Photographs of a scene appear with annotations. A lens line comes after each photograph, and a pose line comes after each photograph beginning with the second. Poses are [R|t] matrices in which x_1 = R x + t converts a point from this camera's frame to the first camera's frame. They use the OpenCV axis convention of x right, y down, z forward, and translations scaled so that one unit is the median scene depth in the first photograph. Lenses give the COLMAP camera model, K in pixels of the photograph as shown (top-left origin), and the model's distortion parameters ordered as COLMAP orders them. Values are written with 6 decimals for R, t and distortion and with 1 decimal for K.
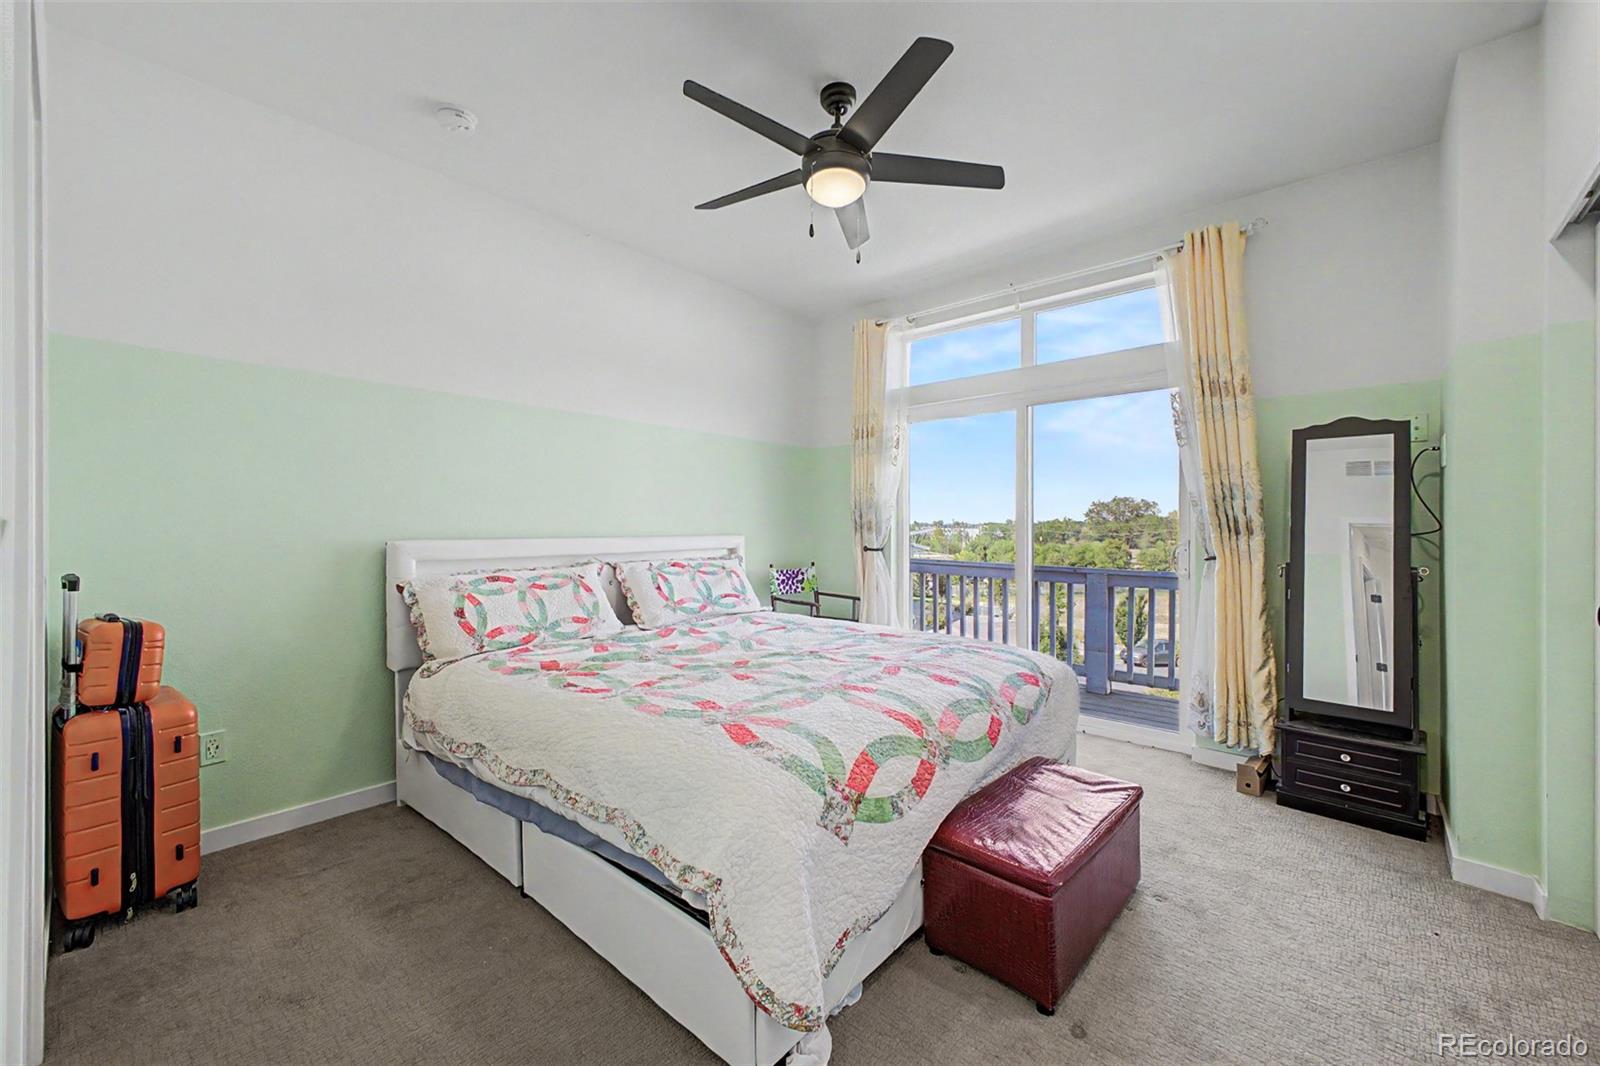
lens RADIAL K [[642.3, 0, 798.8], [0, 642.3, 523.3], [0, 0, 1]] dist [0.001675, -0.000001]
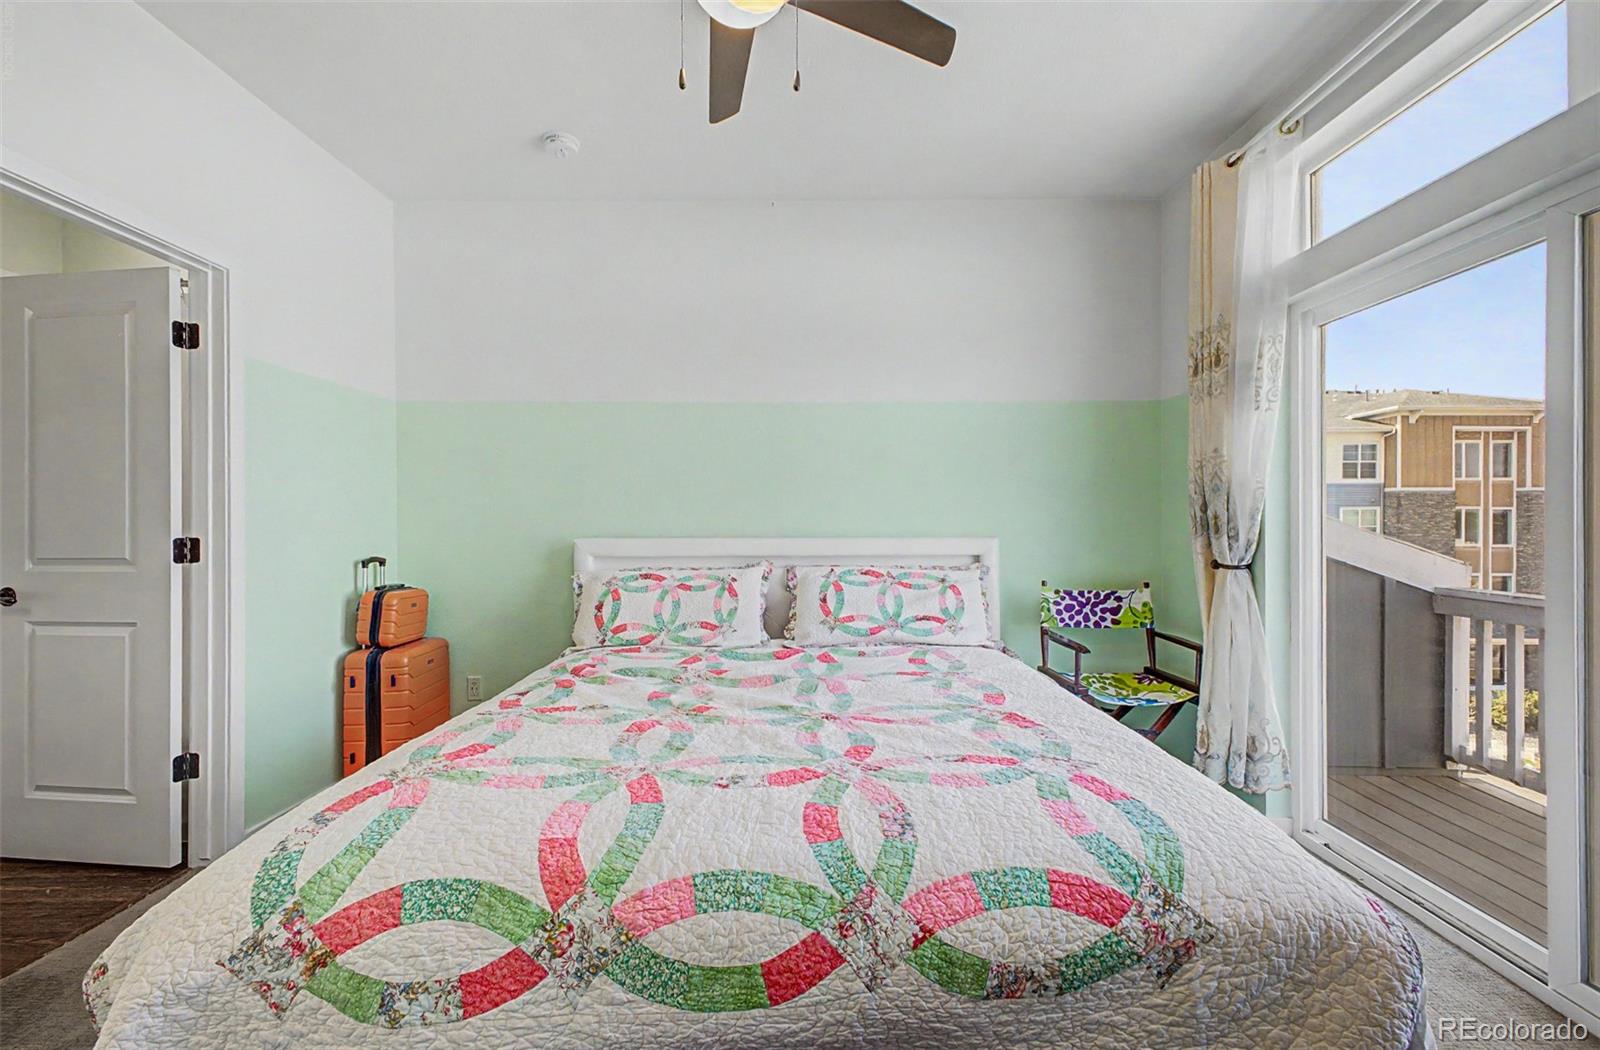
lens RADIAL K [[664.5, 0, 792.7], [0, 664.5, 520.8], [0, 0, 1]] dist [0.025012, -0.000378]
pose [[0.641598, -0.000752, -0.767041, 0.483061], [0.003388, 0.999993, 0.001853, -0.003448], [0.767034, -0.003788, 0.641596, 0.490232]]
